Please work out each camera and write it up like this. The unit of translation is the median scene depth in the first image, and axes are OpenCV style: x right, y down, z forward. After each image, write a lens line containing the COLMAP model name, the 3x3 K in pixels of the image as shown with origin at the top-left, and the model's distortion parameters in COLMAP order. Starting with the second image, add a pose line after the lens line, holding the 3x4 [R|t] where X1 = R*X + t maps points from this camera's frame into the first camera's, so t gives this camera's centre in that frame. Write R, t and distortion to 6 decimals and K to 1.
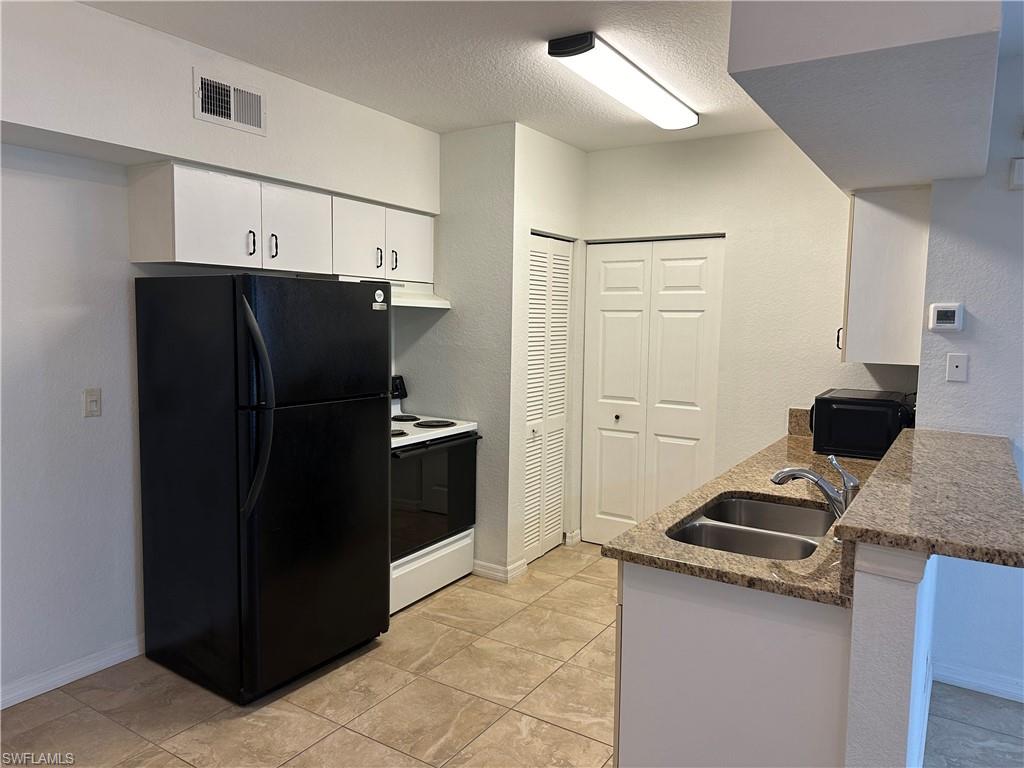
lens RADIAL K [[712.9, 0, 512.9], [0, 712.9, 389.7], [0, 0, 1]] dist [0.066039, -0.084568]
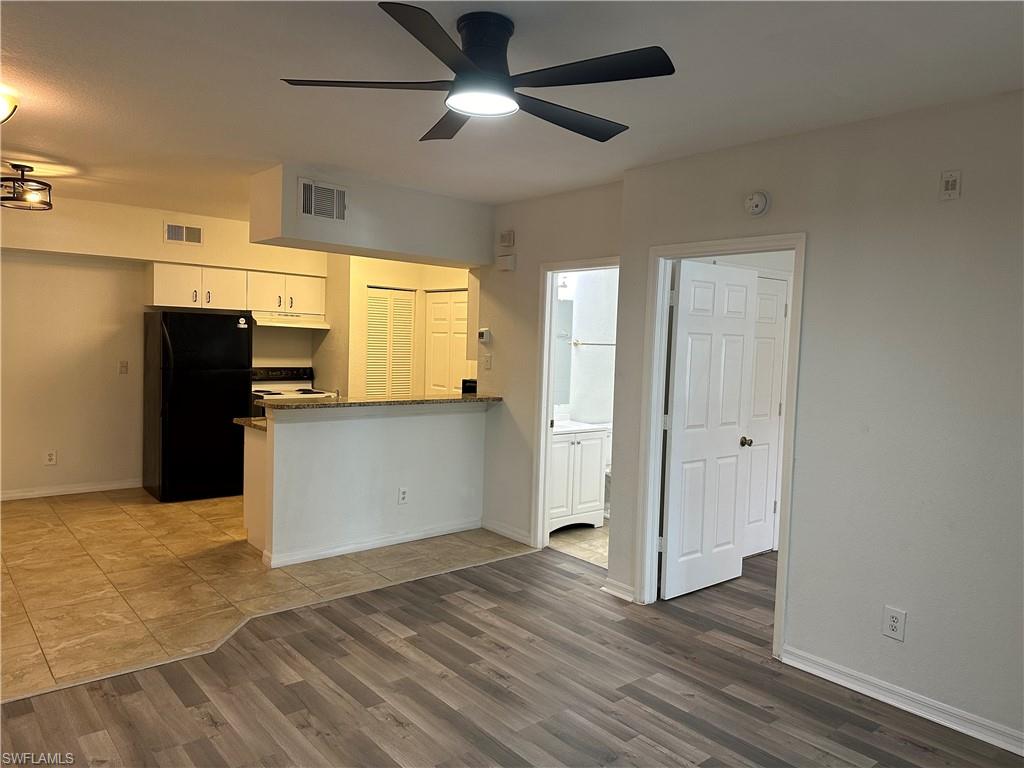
lens RADIAL K [[712.9, 0, 519.5], [0, 712.9, 388.5], [0, 0, 1]] dist [0.066039, -0.084568]
pose [[0.959911, 0.034875, -0.278127, 1.172781], [-0.046978, 0.998211, -0.036971, 0.103793], [0.276340, 0.048555, 0.959832, -0.774662]]
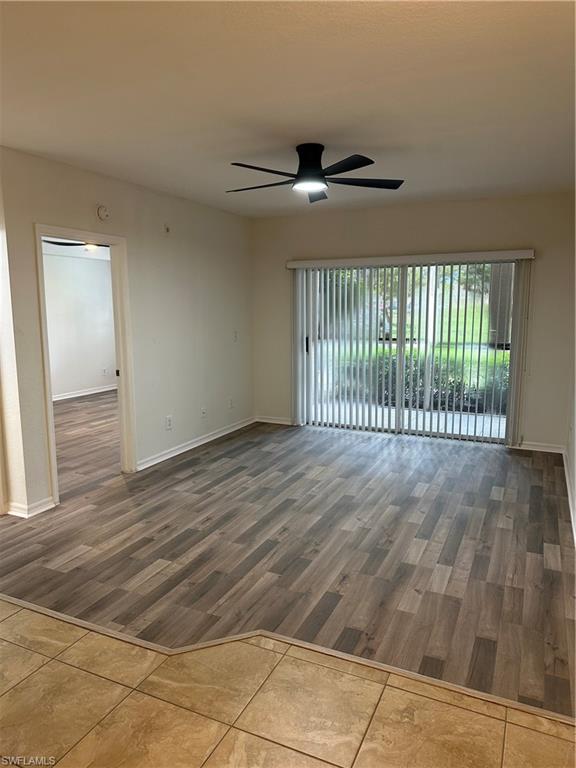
lens RADIAL K [[534.7, 0, 280.7], [0, 534.7, 377.1], [0, 0, 1]] dist [0.066039, -0.084568]
pose [[-0.133127, -0.153152, 0.979194, -0.323774], [0.108144, 0.979845, 0.167956, -0.024985], [-0.985181, 0.128254, -0.113882, 0.192097]]
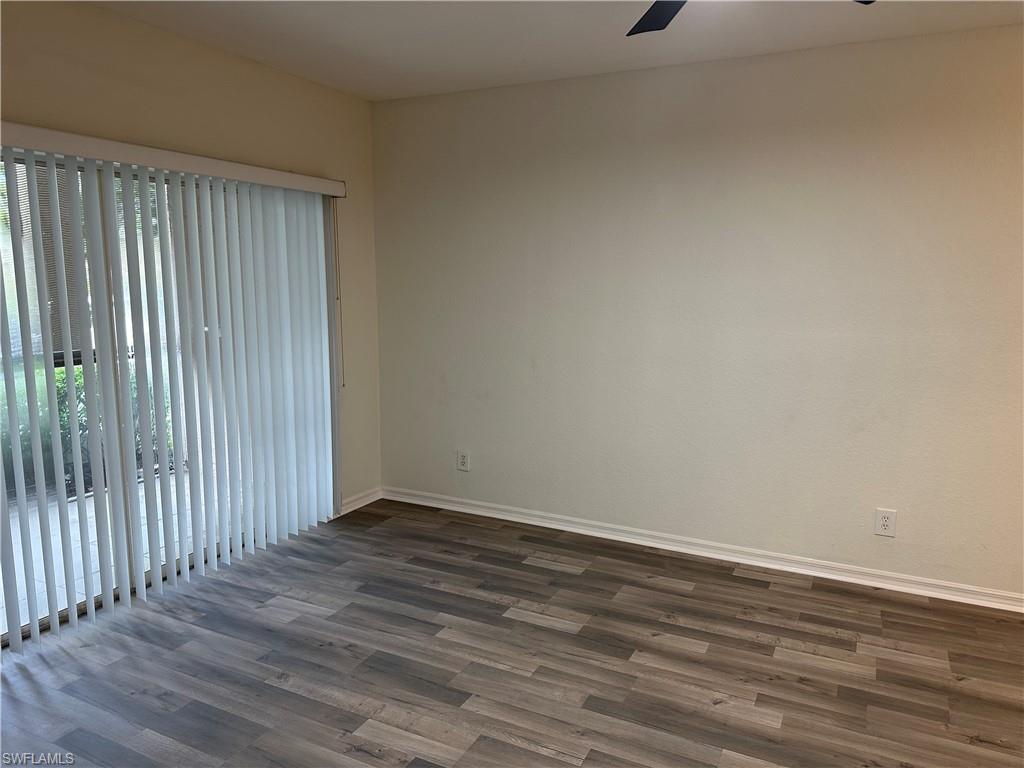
lens RADIAL K [[712.9, 0, 522.0], [0, 712.9, 388.2], [0, 0, 1]] dist [0.066039, -0.084568]
pose [[-0.992219, -0.009258, -0.124159, 1.150458], [-0.041383, 0.965058, 0.258749, -0.032333], [0.117425, 0.261873, -0.957932, 0.592280]]
